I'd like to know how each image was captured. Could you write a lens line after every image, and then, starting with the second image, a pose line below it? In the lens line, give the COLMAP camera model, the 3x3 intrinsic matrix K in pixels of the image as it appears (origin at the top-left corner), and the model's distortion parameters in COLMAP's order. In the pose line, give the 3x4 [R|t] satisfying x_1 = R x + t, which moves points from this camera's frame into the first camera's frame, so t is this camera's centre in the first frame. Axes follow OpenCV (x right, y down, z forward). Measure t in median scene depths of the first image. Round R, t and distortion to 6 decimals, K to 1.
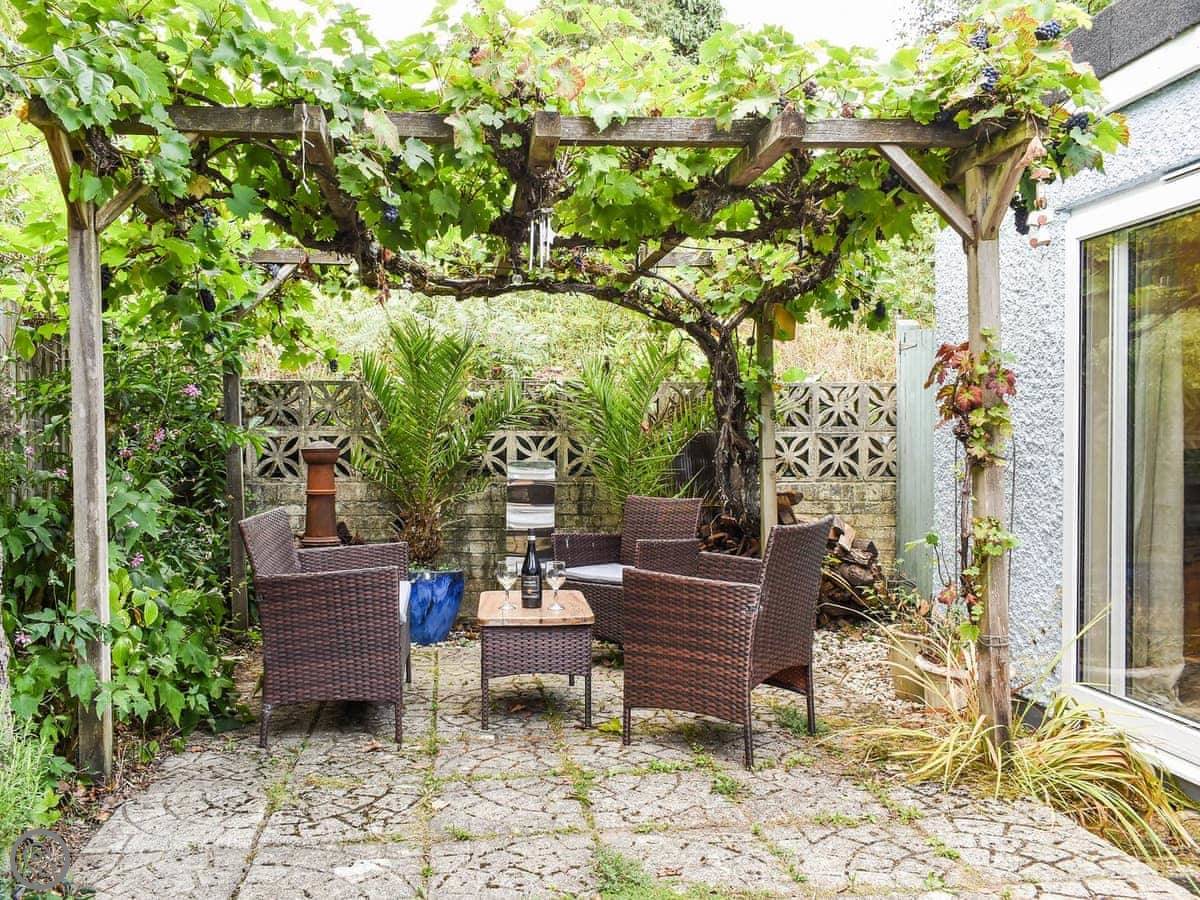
lens RADIAL K [[1017.3, 0, 572.5], [0, 1017.3, 454.5], [0, 0, 1]] dist [0.000281, -0.015961]
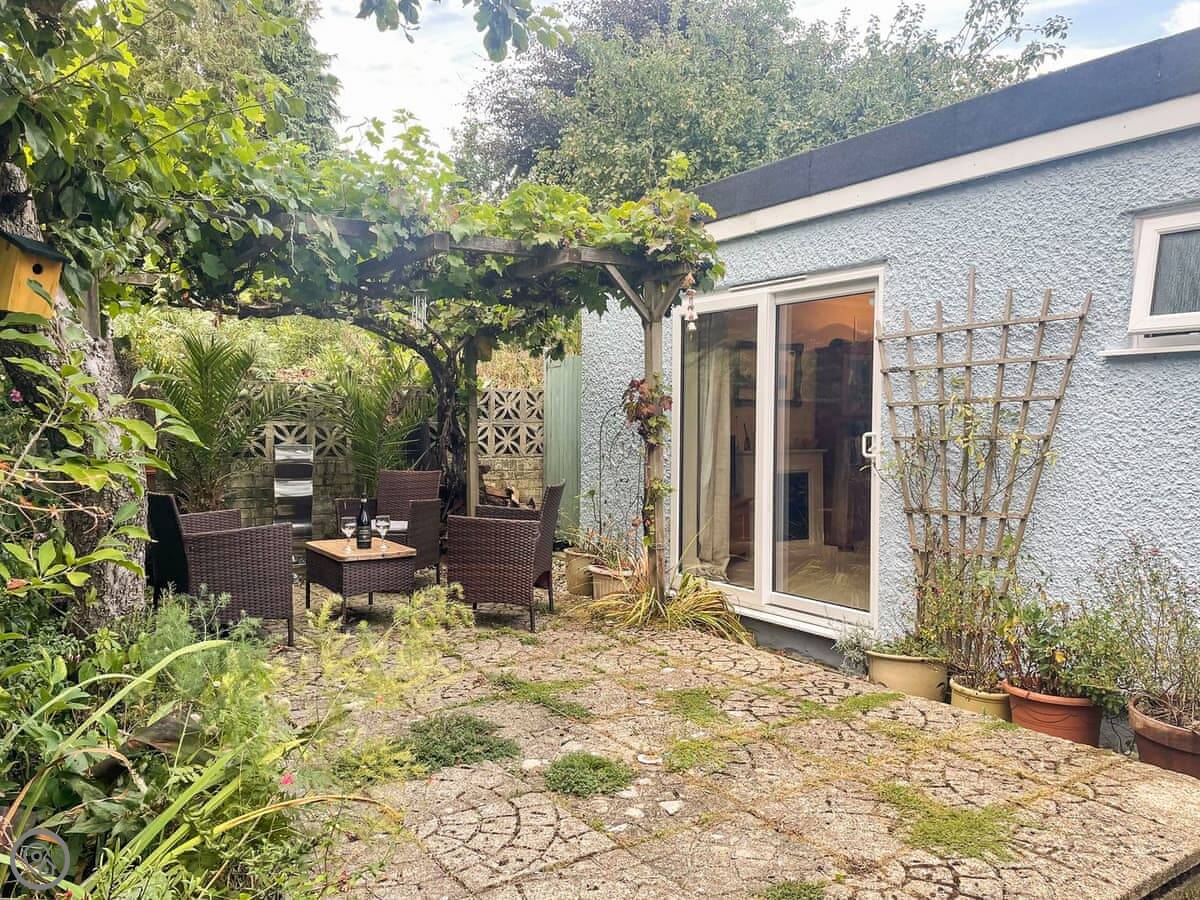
lens RADIAL K [[864.1, 0, 600.0], [0, 864.1, 450.0], [0, 0, 1]] dist [0.004224, -0.001147]
pose [[0.885717, -0.009800, 0.464122, -0.217840], [0.000448, 0.999795, 0.020257, -0.009933], [-0.464225, -0.017734, 0.885540, -0.170070]]
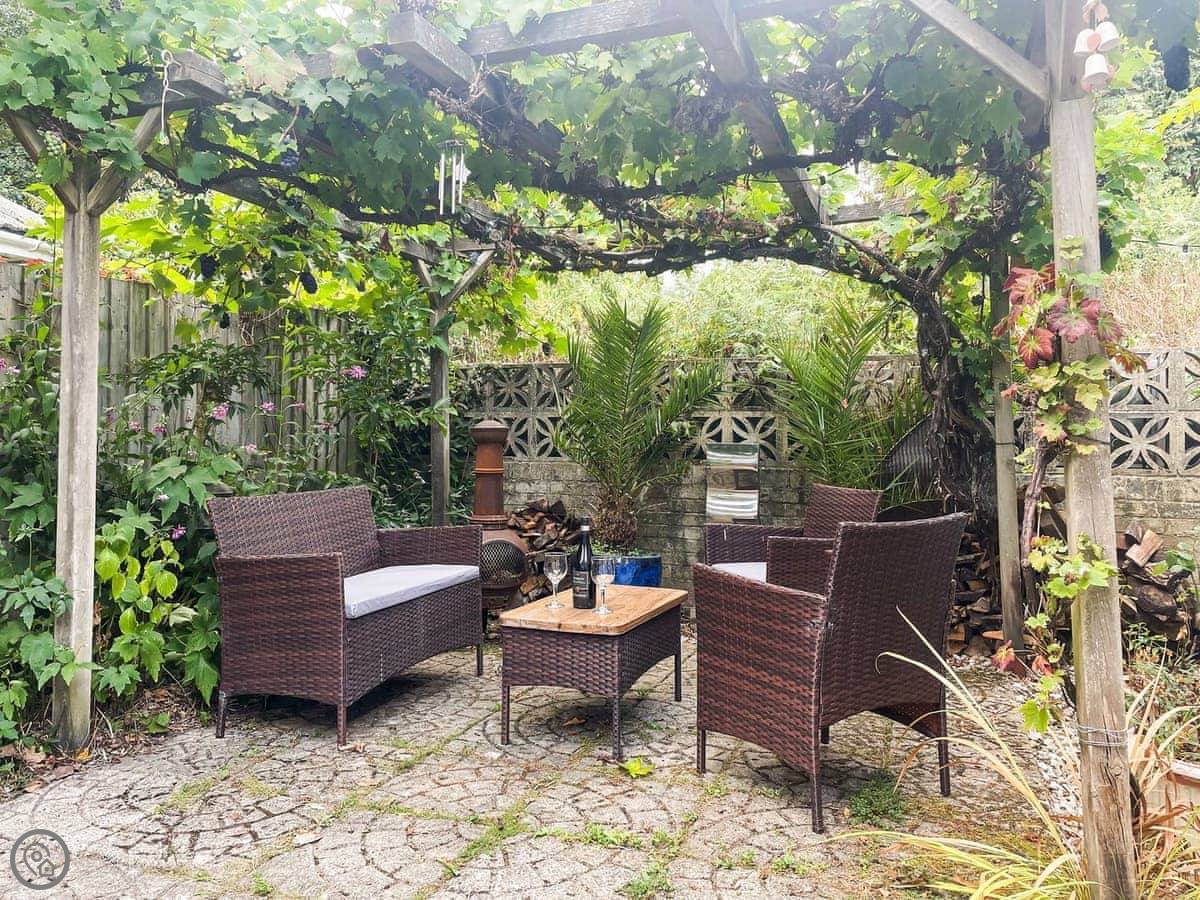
lens RADIAL K [[914.7, 0, 596.8], [0, 914.7, 423.0], [0, 0, 1]] dist [0.081233, -0.105724]
pose [[0.901381, 0.003036, -0.433016, 0.220986], [-0.009745, 0.999864, -0.013275, -0.000195], [0.432917, 0.016186, 0.901288, 0.200993]]
